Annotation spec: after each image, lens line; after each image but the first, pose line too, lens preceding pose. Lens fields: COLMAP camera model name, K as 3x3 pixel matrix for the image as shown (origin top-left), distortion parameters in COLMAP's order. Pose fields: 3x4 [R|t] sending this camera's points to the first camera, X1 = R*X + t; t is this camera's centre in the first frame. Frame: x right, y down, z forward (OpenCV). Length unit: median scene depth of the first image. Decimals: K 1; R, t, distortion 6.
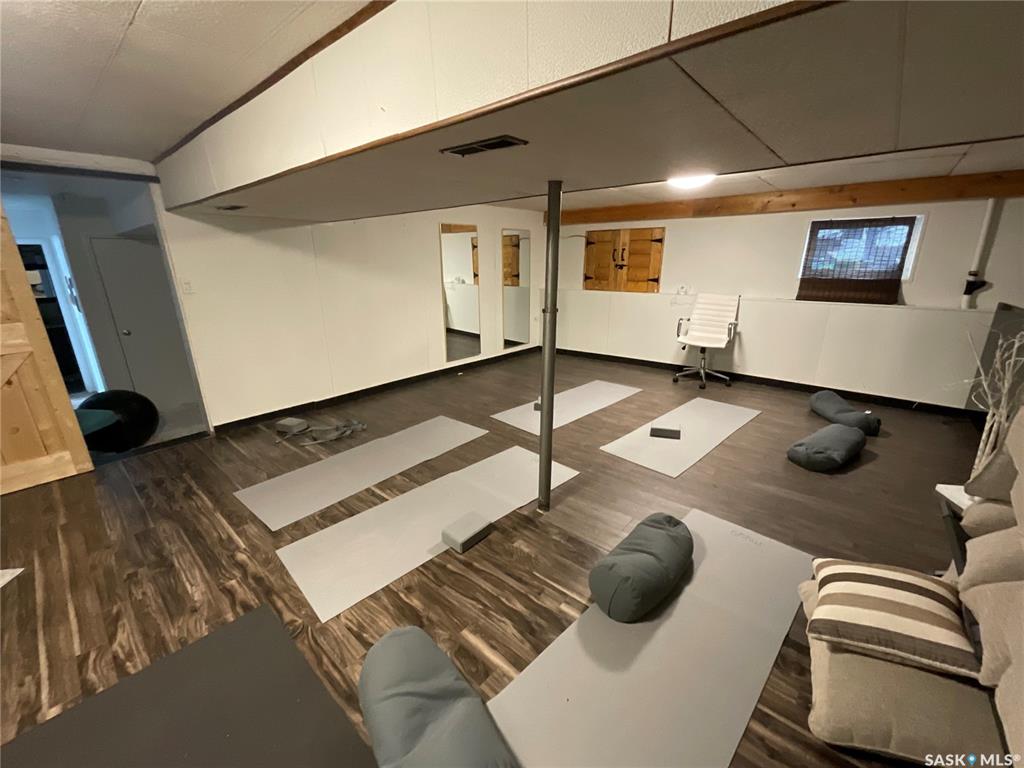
lens RADIAL K [[416.9, 0, 512.0], [0, 416.9, 384.0], [0, 0, 1]] dist [0.023231, -0.010319]
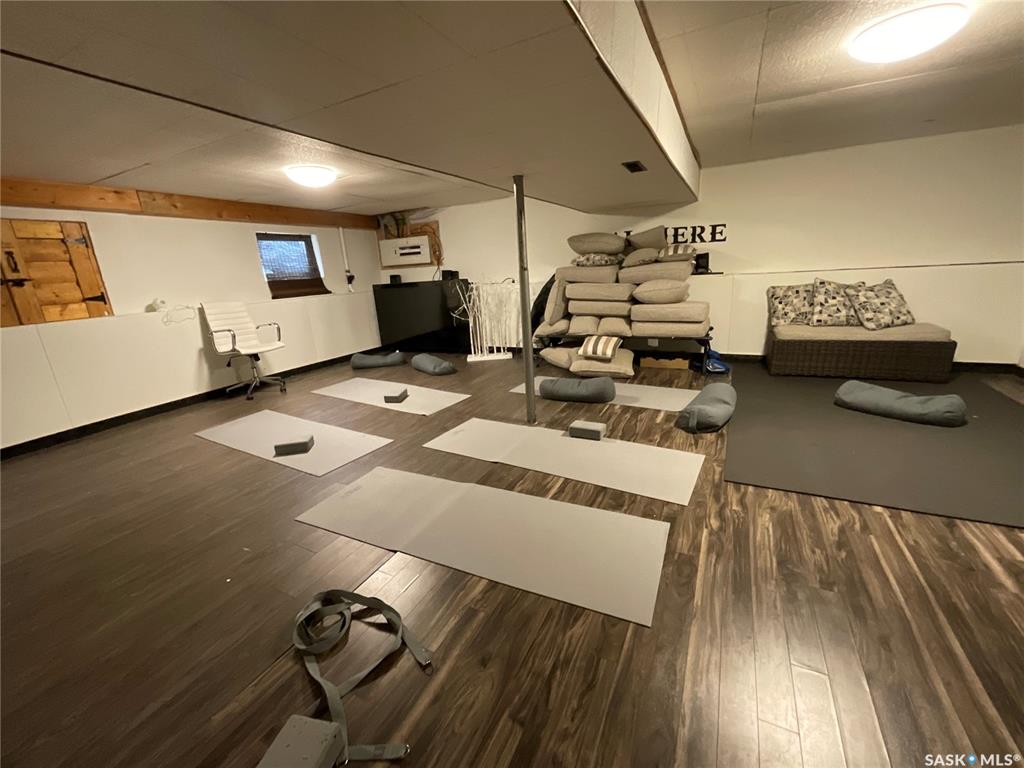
lens RADIAL K [[417.1, 0, 512.0], [0, 417.1, 384.0], [0, 0, 1]] dist [-0.000644, 0.000253]
pose [[-0.245031, -0.242161, 0.938785, -1.362718], [0.338142, 0.886155, 0.316843, -0.304775], [-0.908636, 0.395079, -0.135251, 1.455561]]
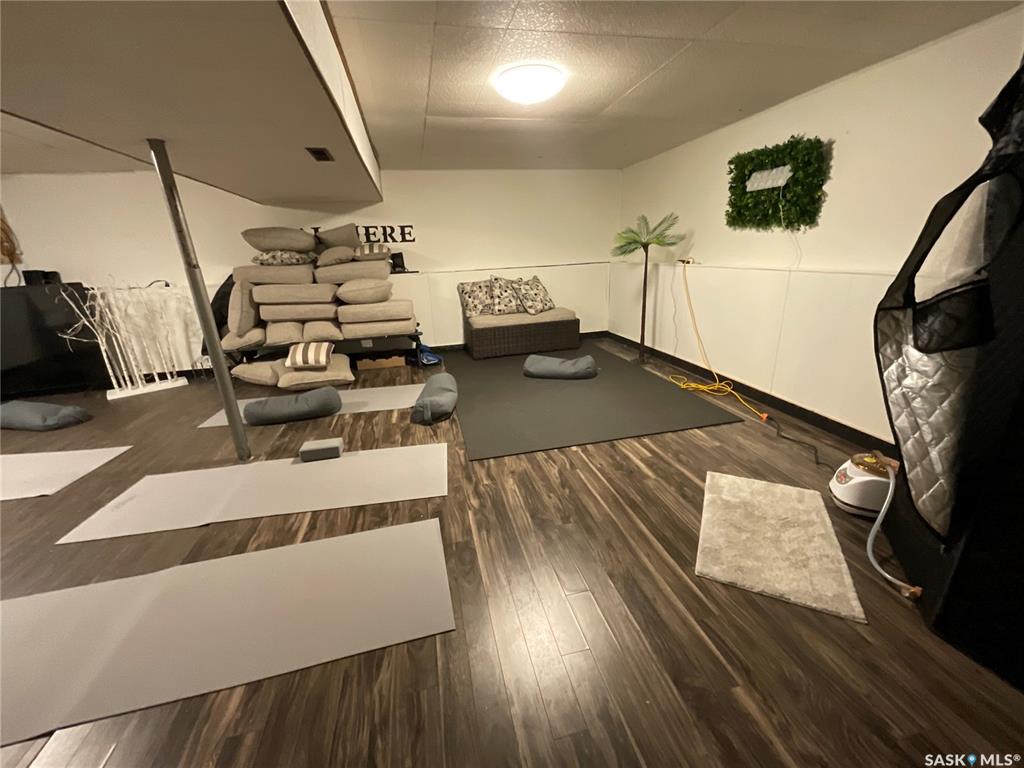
lens RADIAL K [[417.1, 0, 512.0], [0, 417.1, 384.0], [0, 0, 1]] dist [-0.000644, 0.000253]
pose [[-0.811613, -0.136625, 0.567995, -1.273366], [0.215946, 0.833242, 0.508994, -0.305177], [-0.542819, 0.535763, -0.646766, 1.486808]]
